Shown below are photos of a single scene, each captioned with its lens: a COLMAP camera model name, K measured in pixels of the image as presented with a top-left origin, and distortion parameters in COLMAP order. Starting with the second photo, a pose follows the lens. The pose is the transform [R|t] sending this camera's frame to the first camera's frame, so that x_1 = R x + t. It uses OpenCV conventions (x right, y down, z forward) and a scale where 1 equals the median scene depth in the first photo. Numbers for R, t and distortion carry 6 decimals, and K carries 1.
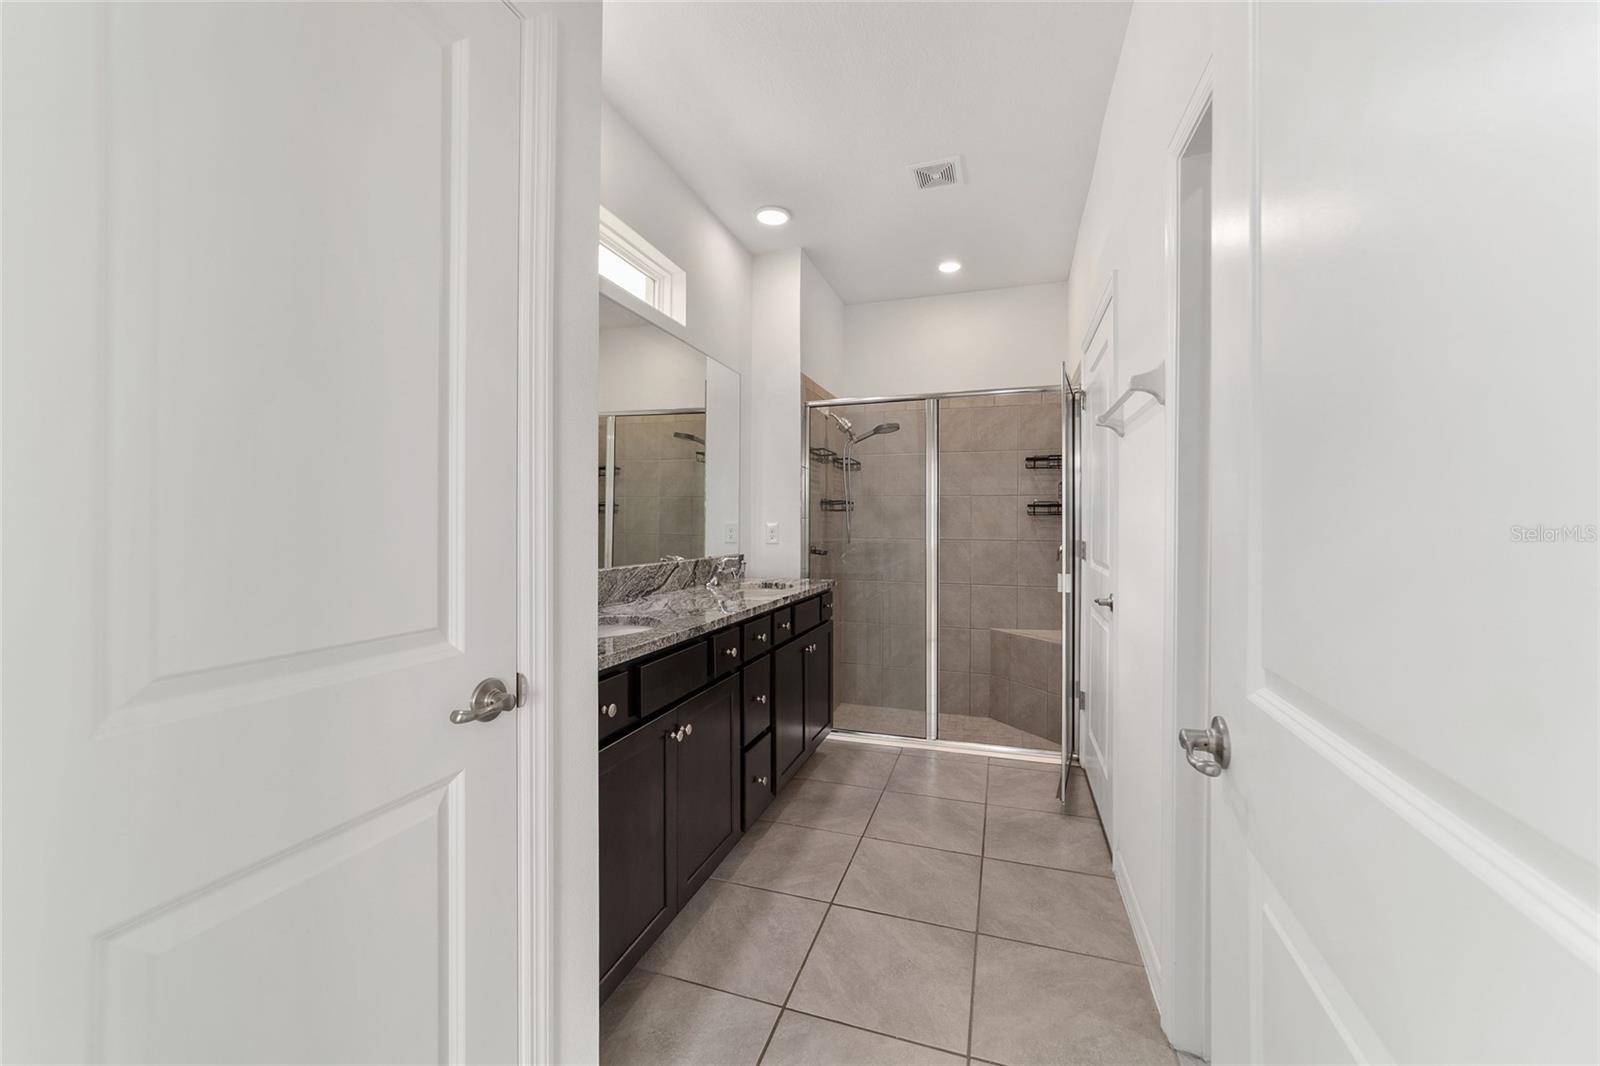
lens RADIAL K [[612.2, 0, 801.4], [0, 612.2, 505.7], [0, 0, 1]] dist [-0.012061, 0.003536]
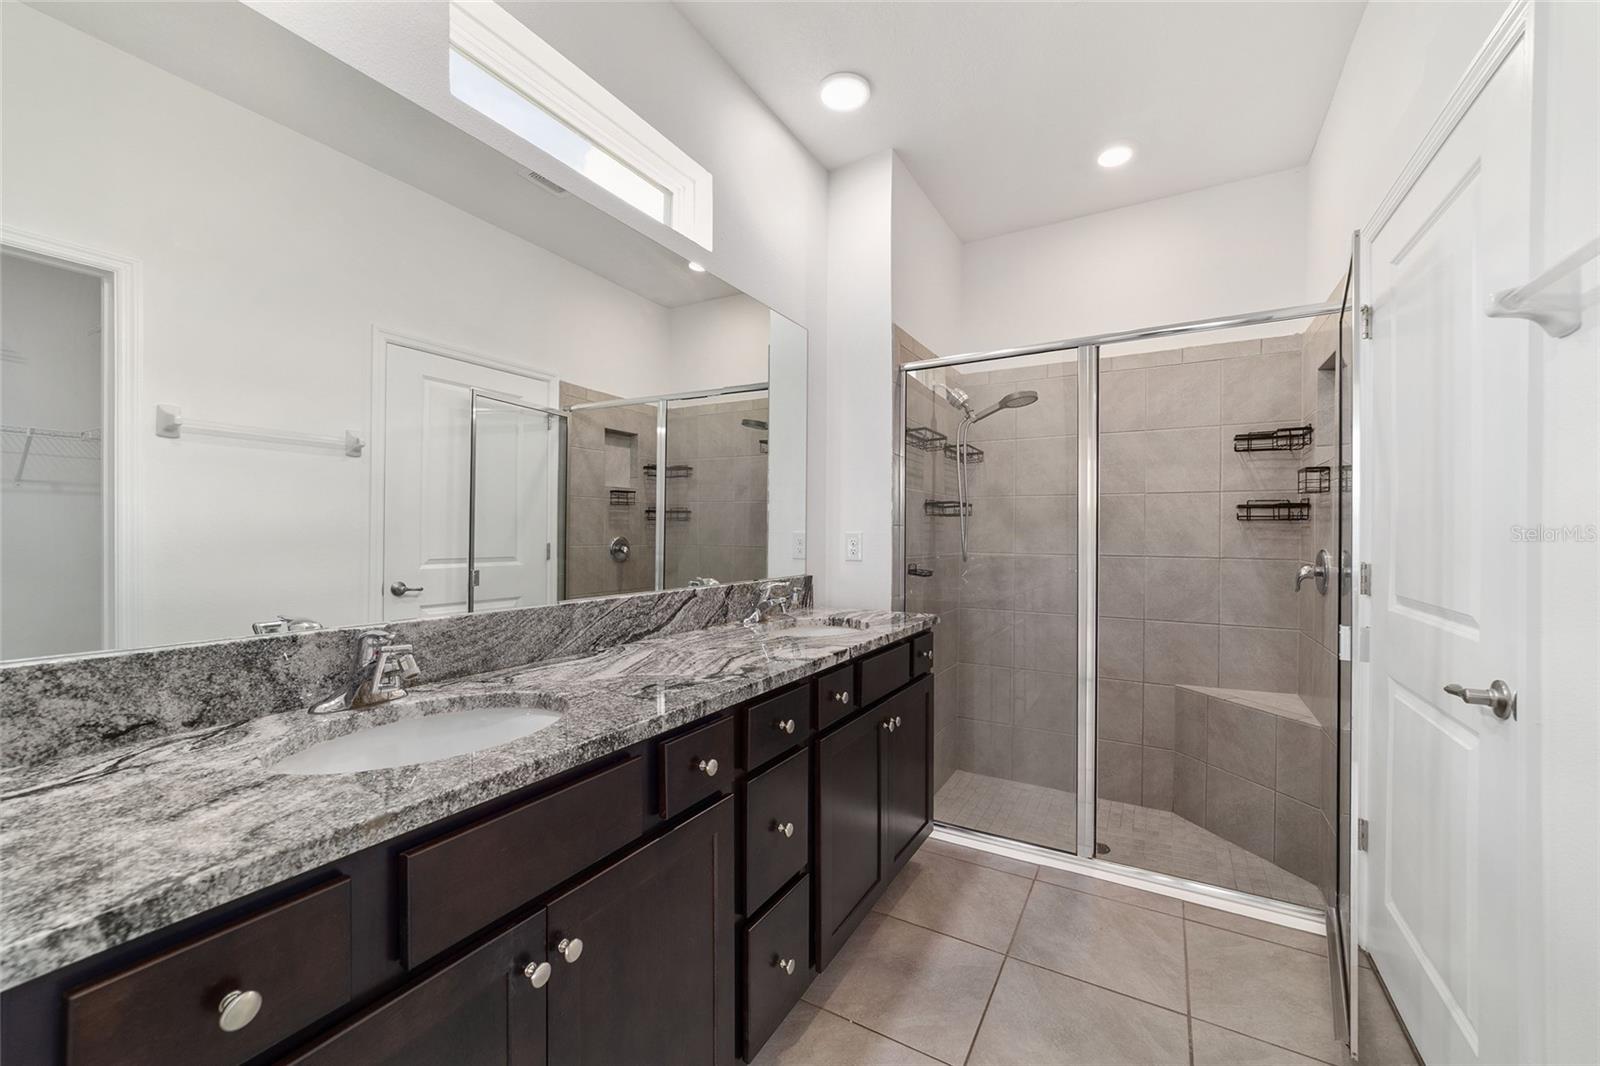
lens RADIAL K [[612.2, 0, 806.2], [0, 612.2, 527.7], [0, 0, 1]] dist [-0.012061, 0.003536]
pose [[0.977862, -0.001681, -0.209245, 0.049675], [0.006092, 0.999773, 0.020435, 0.007001], [0.209163, -0.021257, 0.977650, 0.268055]]
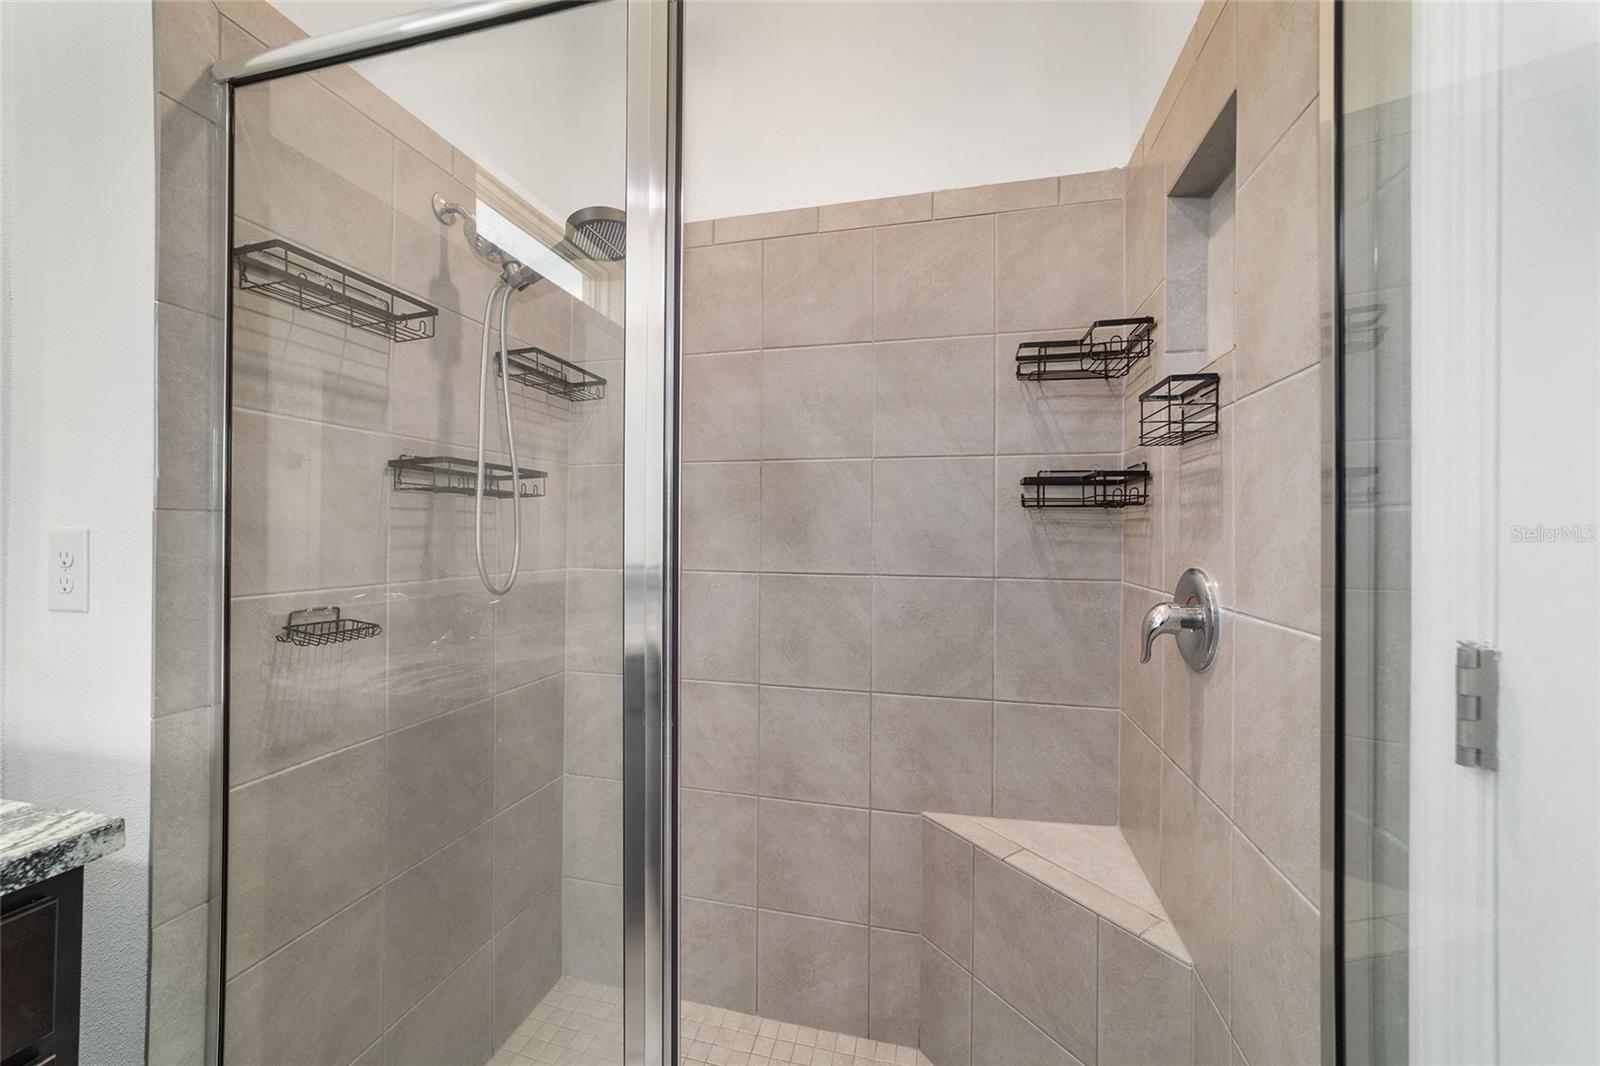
lens RADIAL K [[612.2, 0, 793.2], [0, 612.2, 533.3], [0, 0, 1]] dist [-0.012061, 0.003536]
pose [[0.997746, -0.009928, 0.066368, 0.234194], [0.007564, 0.999331, 0.035776, 0.017966], [-0.066679, -0.035193, 0.997154, 0.719564]]
